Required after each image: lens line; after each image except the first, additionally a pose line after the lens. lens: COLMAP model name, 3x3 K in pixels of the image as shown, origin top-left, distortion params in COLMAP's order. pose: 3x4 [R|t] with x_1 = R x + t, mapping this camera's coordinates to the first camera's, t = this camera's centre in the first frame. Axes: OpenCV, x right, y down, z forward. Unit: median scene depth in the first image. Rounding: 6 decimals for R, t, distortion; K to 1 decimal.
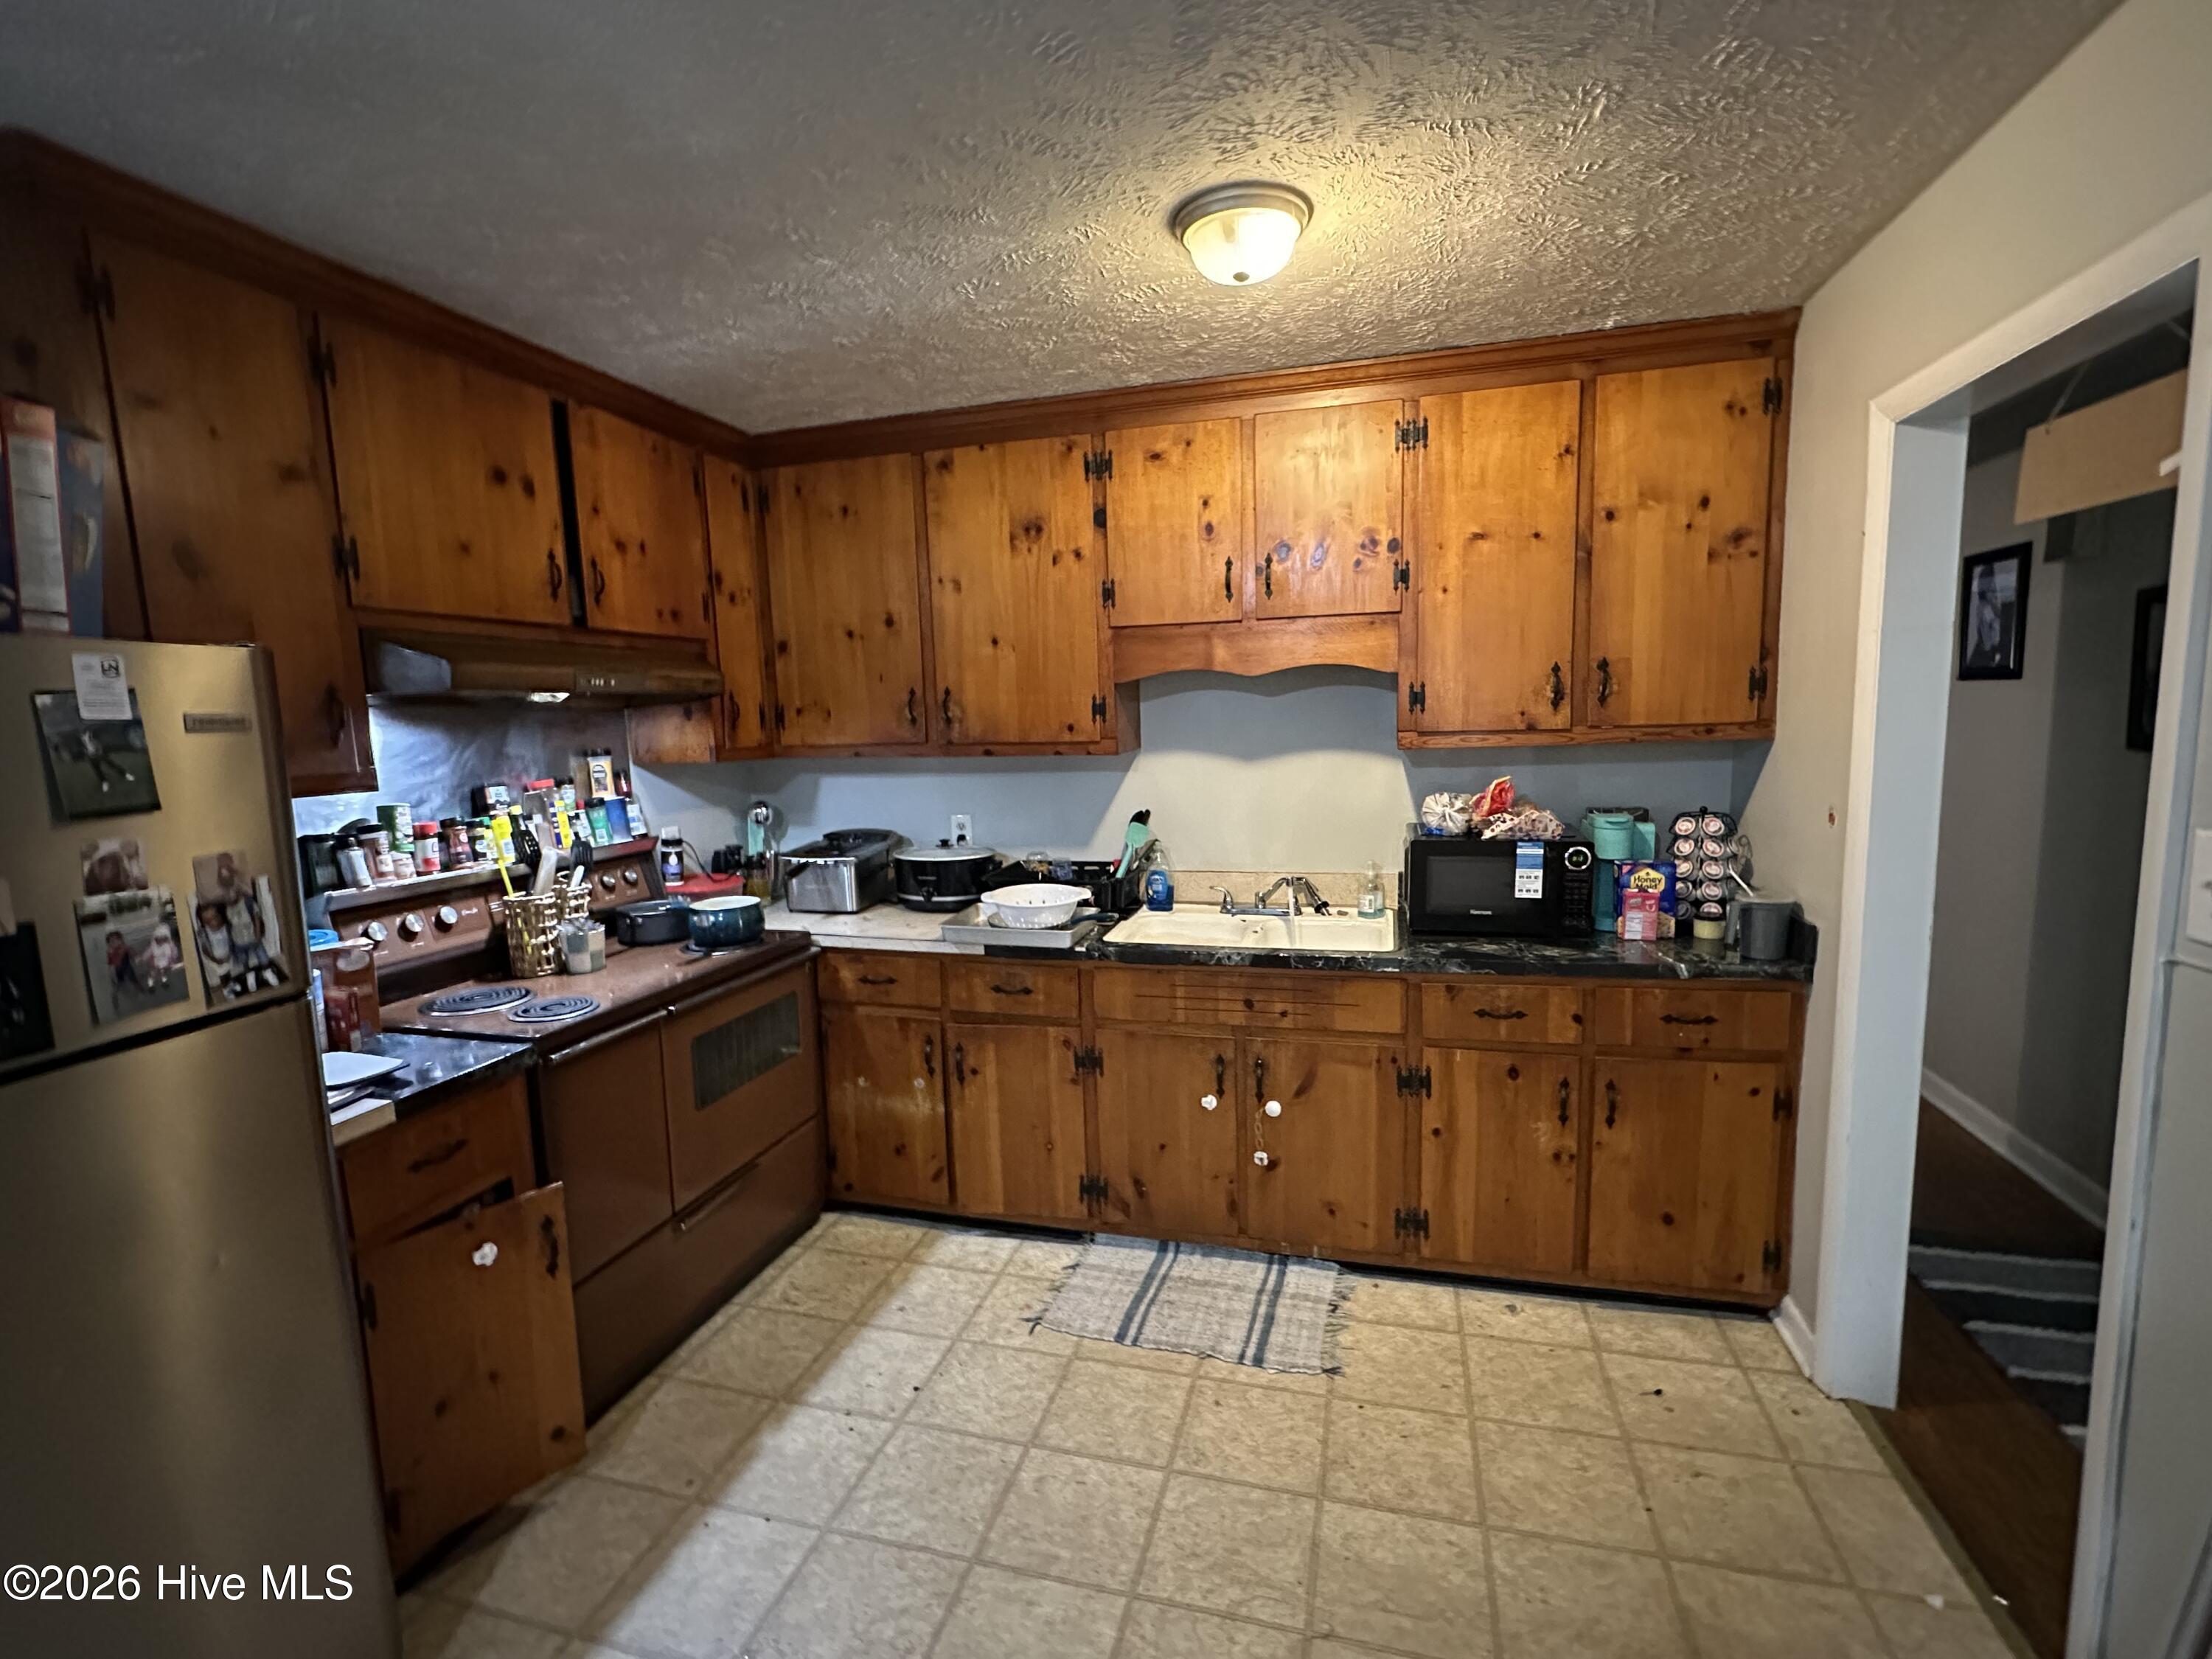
lens RADIAL K [[999.2, 0, 1103.4], [0, 999.2, 829.5], [0, 0, 1]] dist [-0.003288, -0.000262]
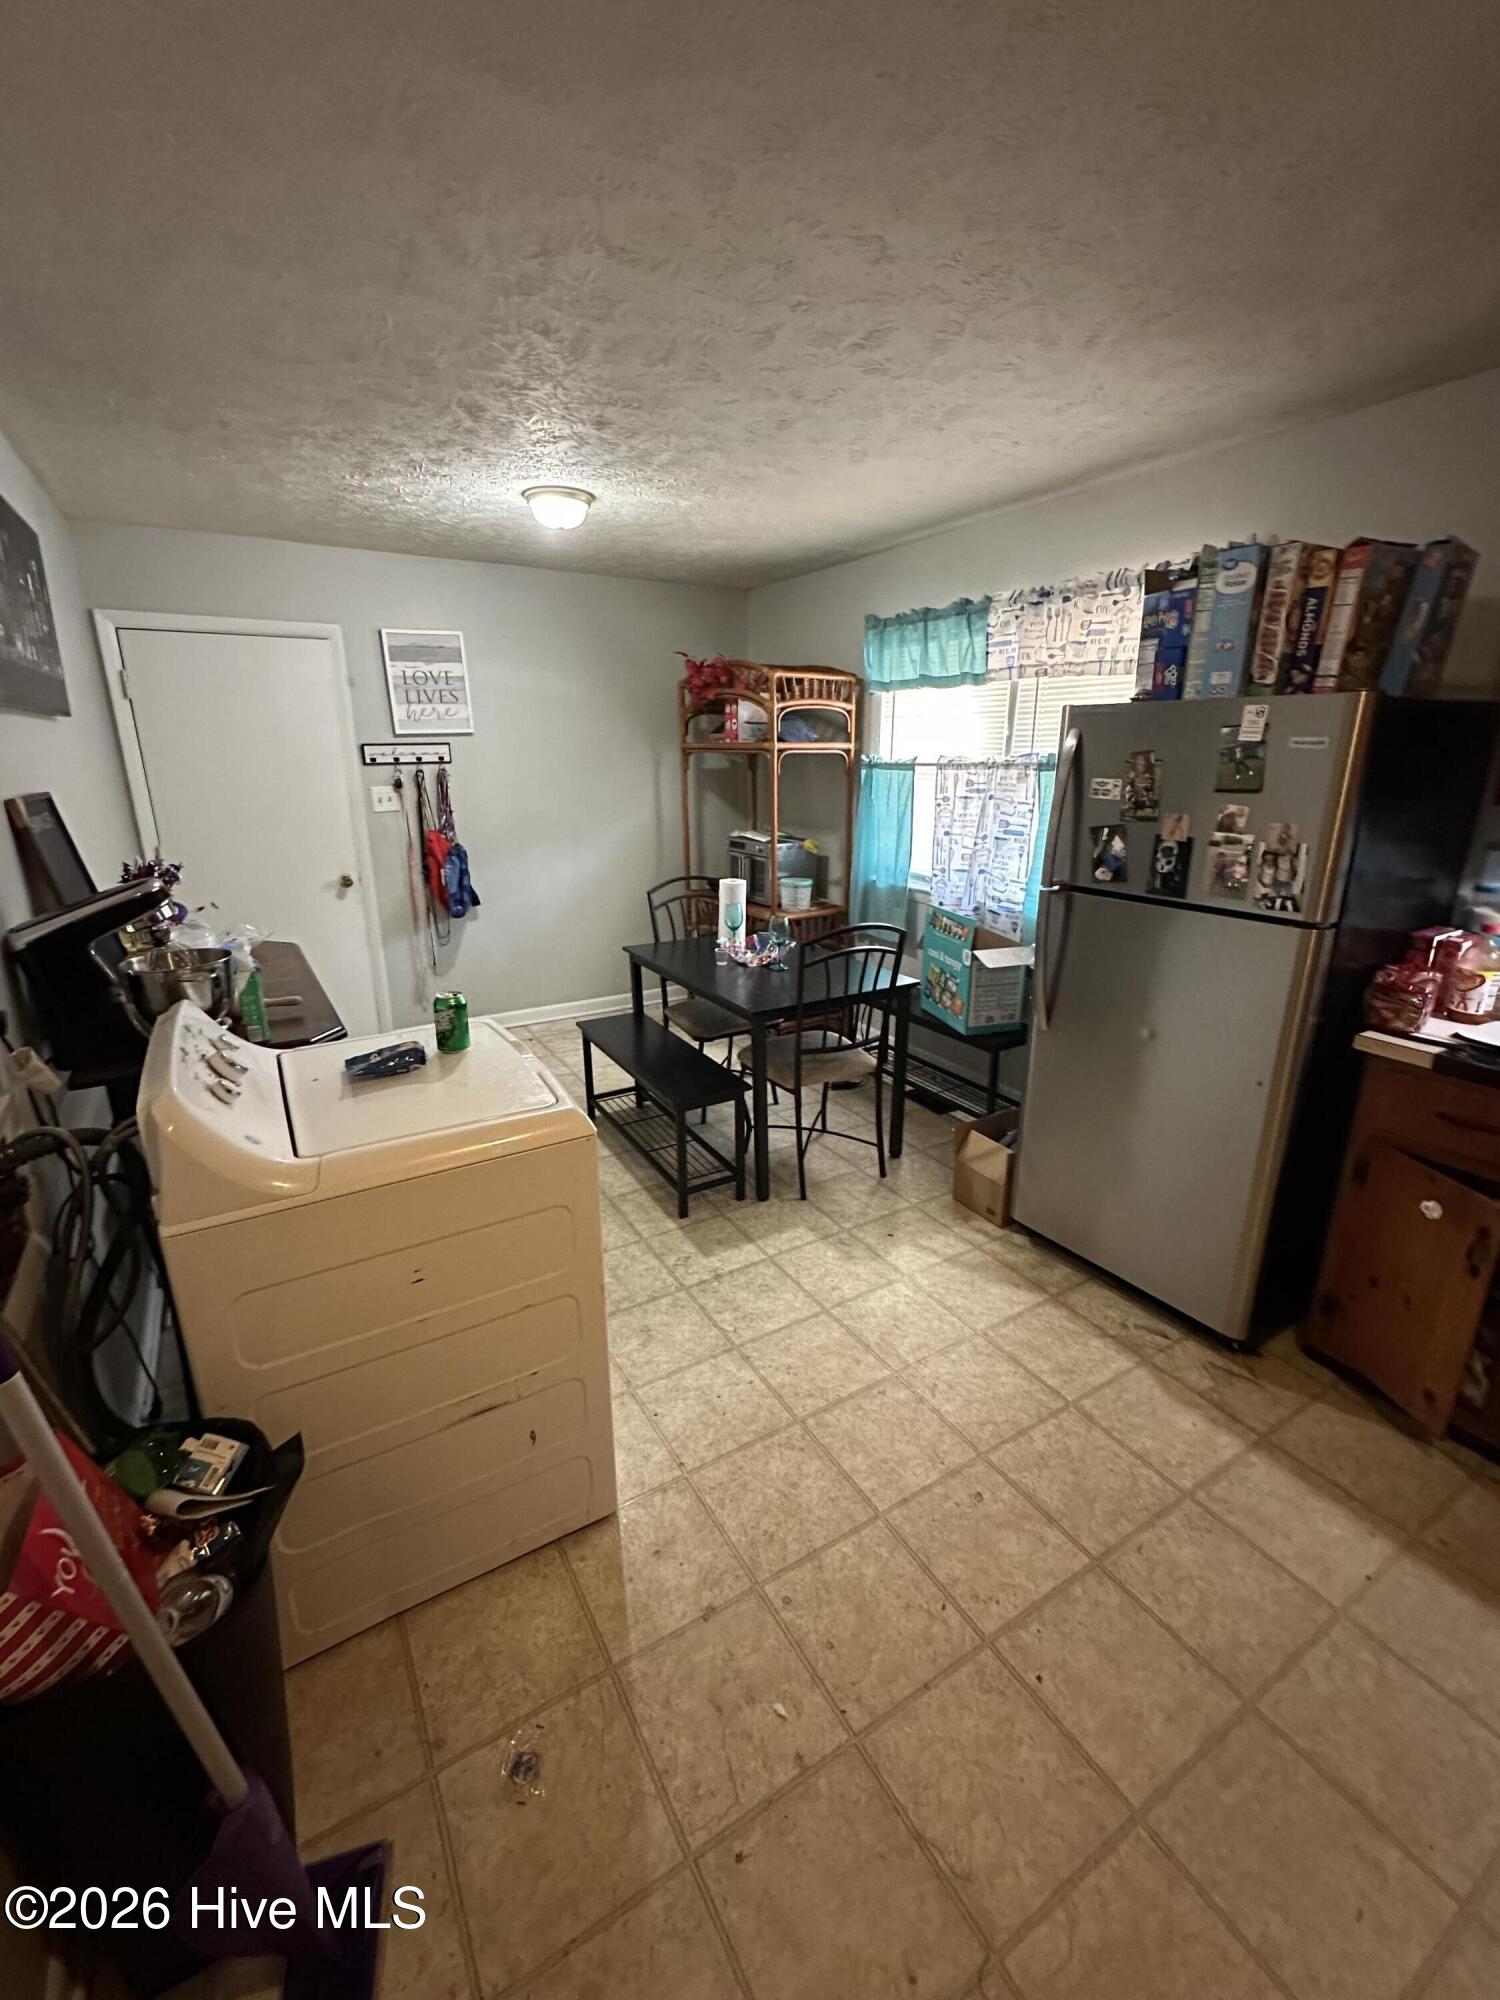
lens RADIAL K [[807.6, 0, 748.1], [0, 807.6, 996.6], [0, 0, 1]] dist [-0.000056, -0.000012]
pose [[-0.686694, 0.241800, -0.685554, 0.749636], [-0.064332, 0.919146, 0.388629, -0.179912], [0.724095, 0.310972, -0.615616, 1.274417]]
